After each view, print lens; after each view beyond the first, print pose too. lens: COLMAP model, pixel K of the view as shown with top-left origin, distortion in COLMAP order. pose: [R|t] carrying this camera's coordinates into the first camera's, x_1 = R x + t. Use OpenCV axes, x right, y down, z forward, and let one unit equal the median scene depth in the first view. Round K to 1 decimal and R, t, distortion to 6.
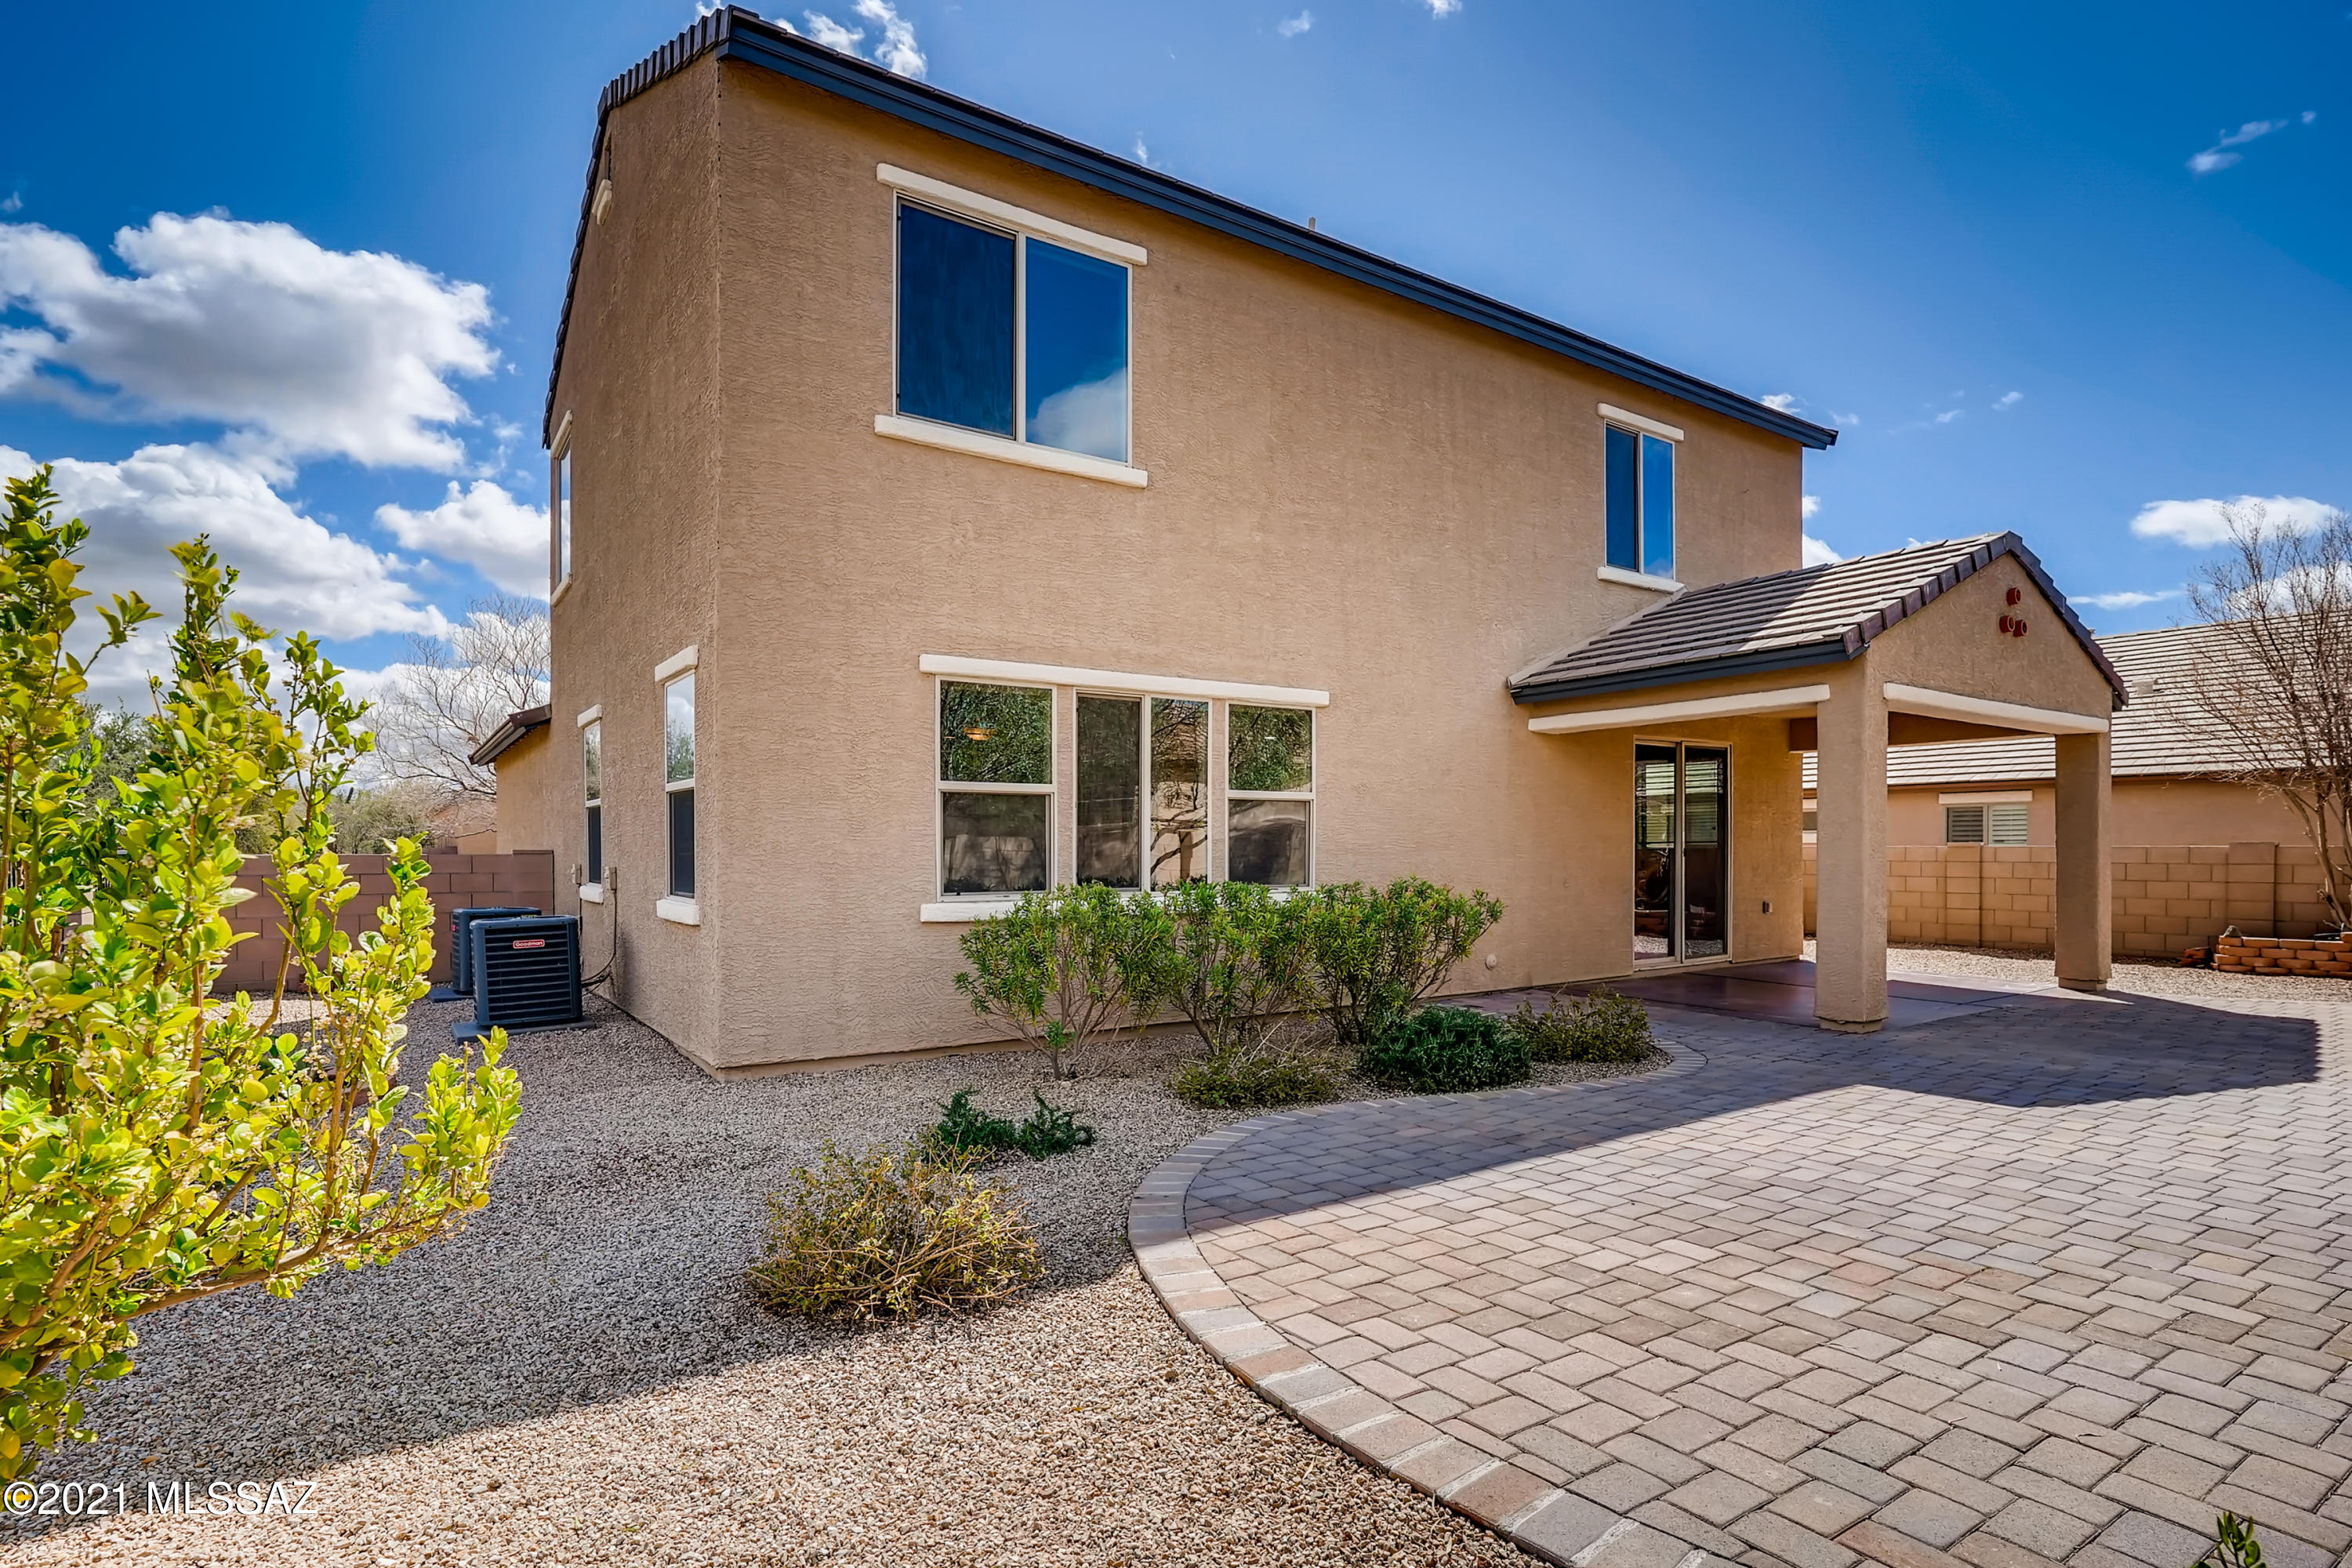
lens RADIAL K [[1150.2, 0, 1186.8], [0, 1150.2, 759.5], [0, 0, 1]] dist [-0.042170, 0.022821]
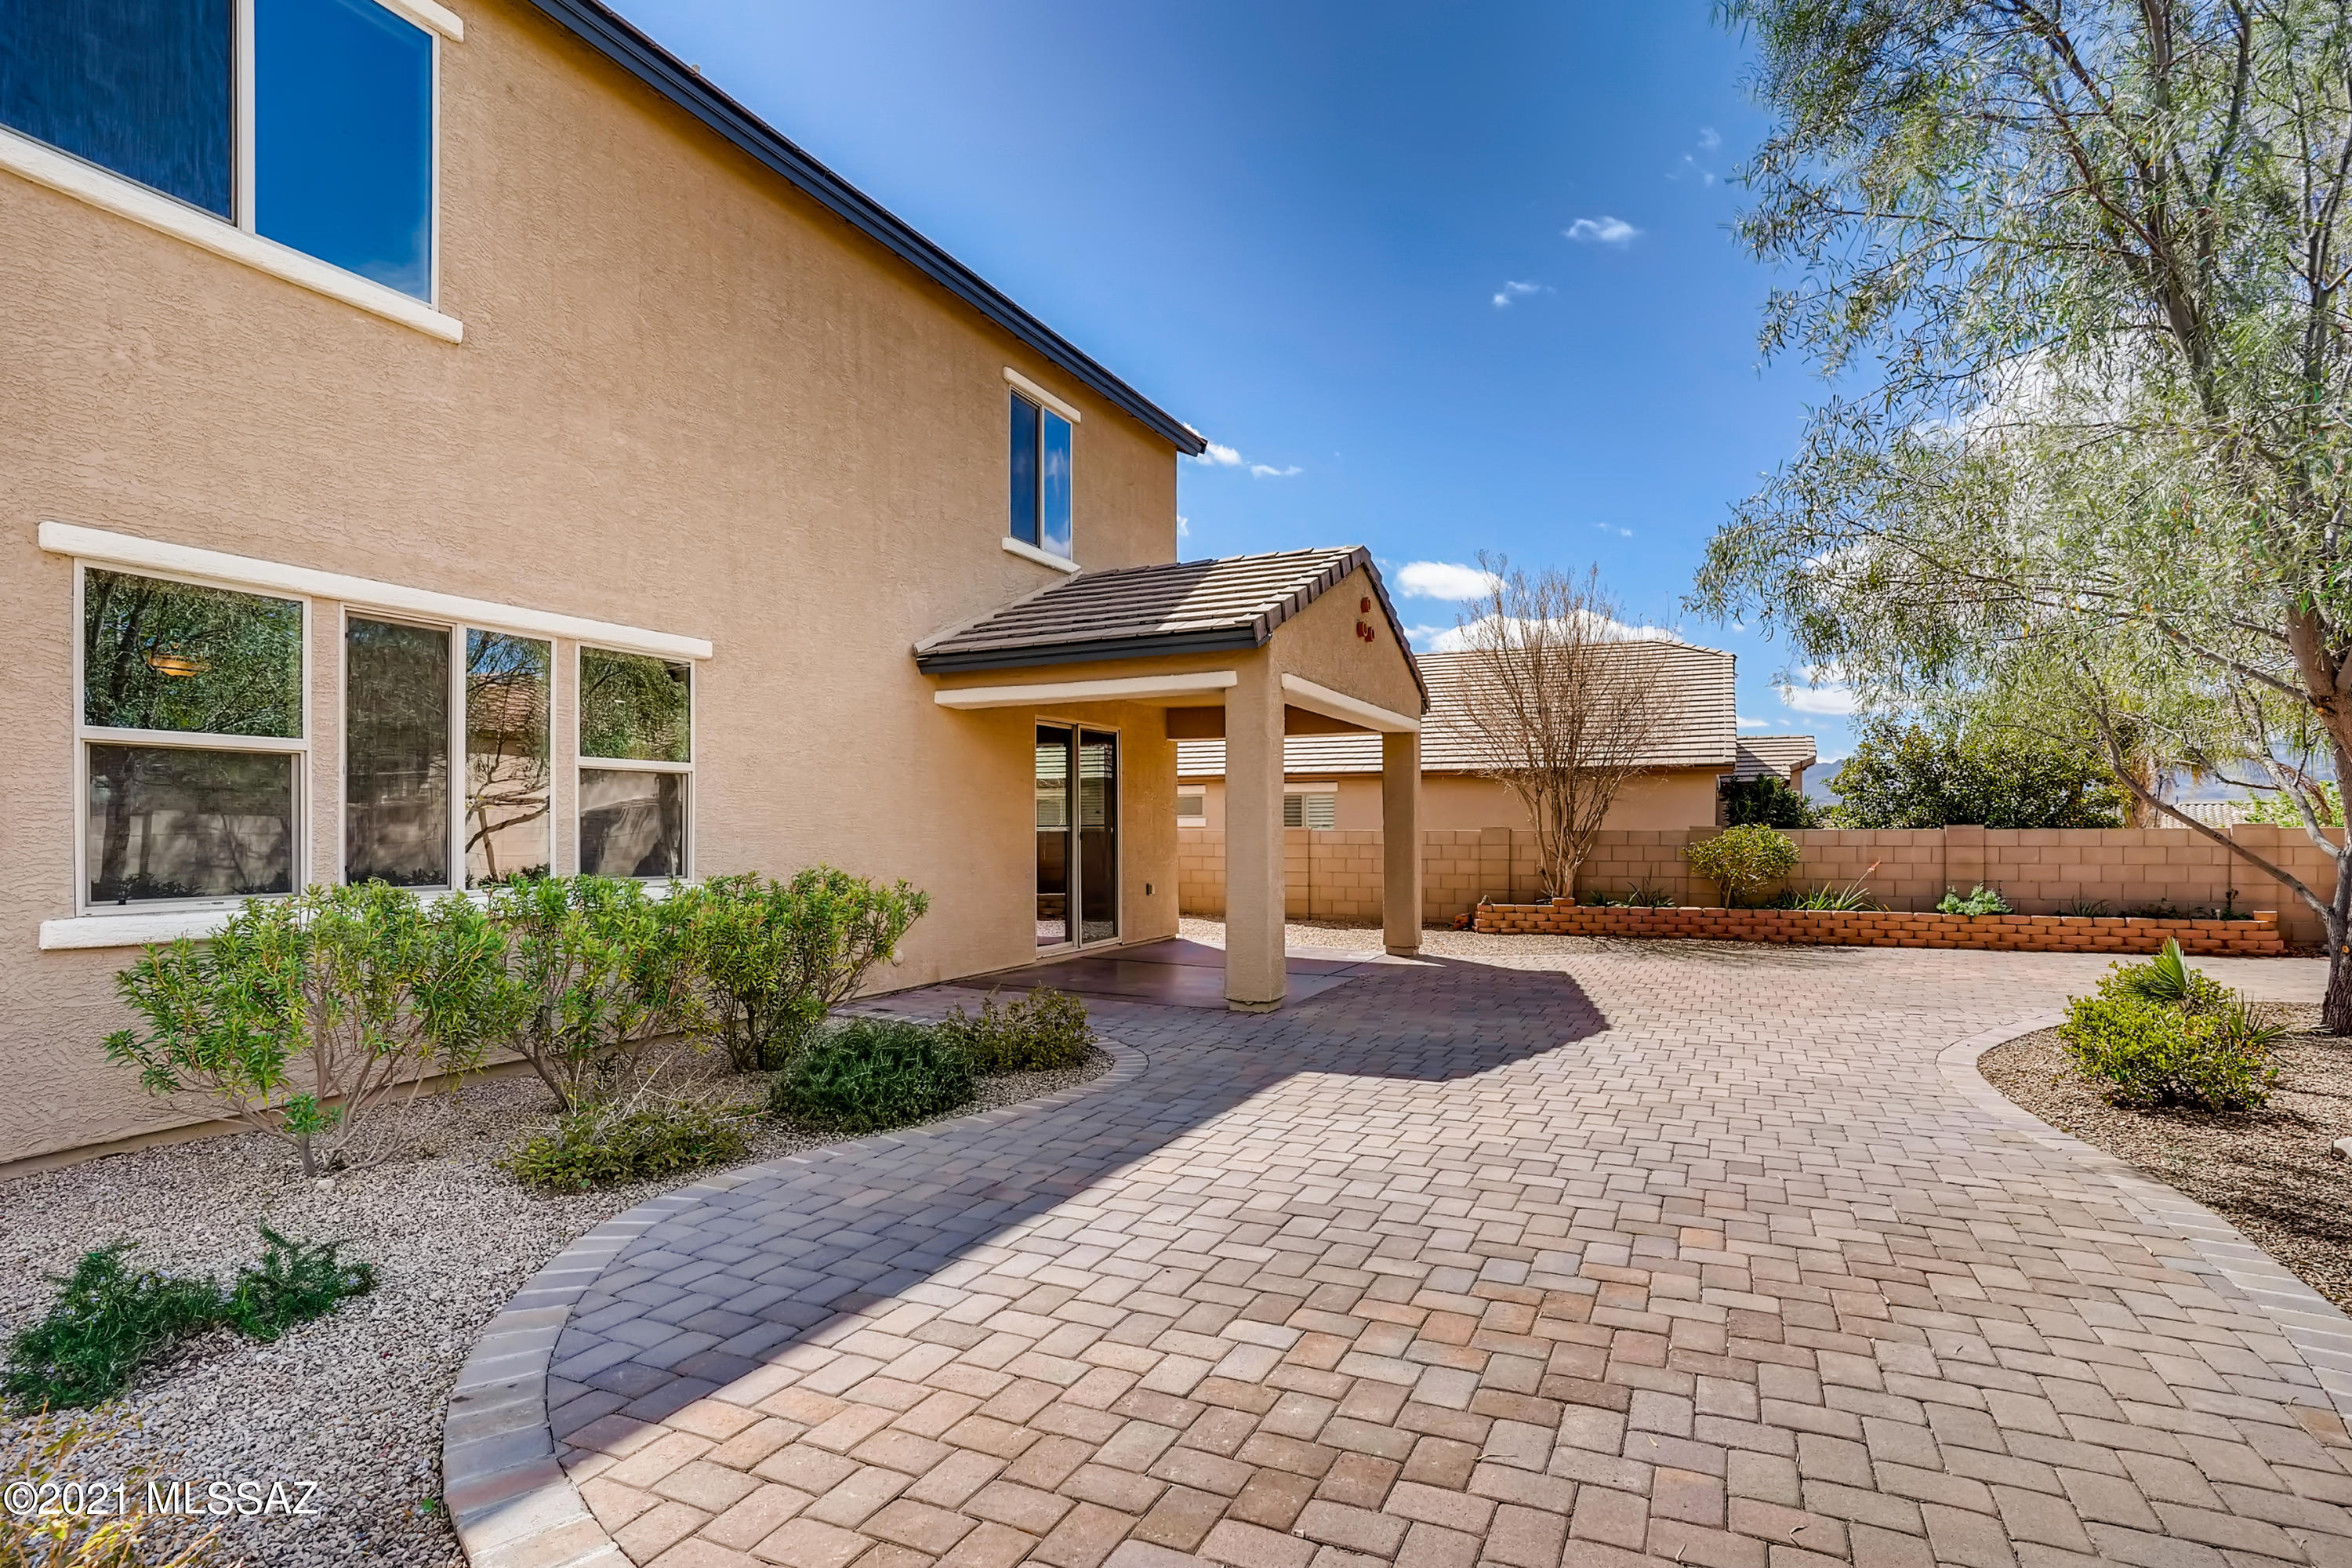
lens RADIAL K [[1170.4, 0, 1158.7], [0, 1170.4, 817.5], [0, 0, 1]] dist [-0.047215, 0.029437]
pose [[0.869396, 0.005402, 0.494086, -0.010794], [-0.037783, 0.997739, 0.055575, 0.010350], [-0.492669, -0.066985, 0.867635, 0.138863]]
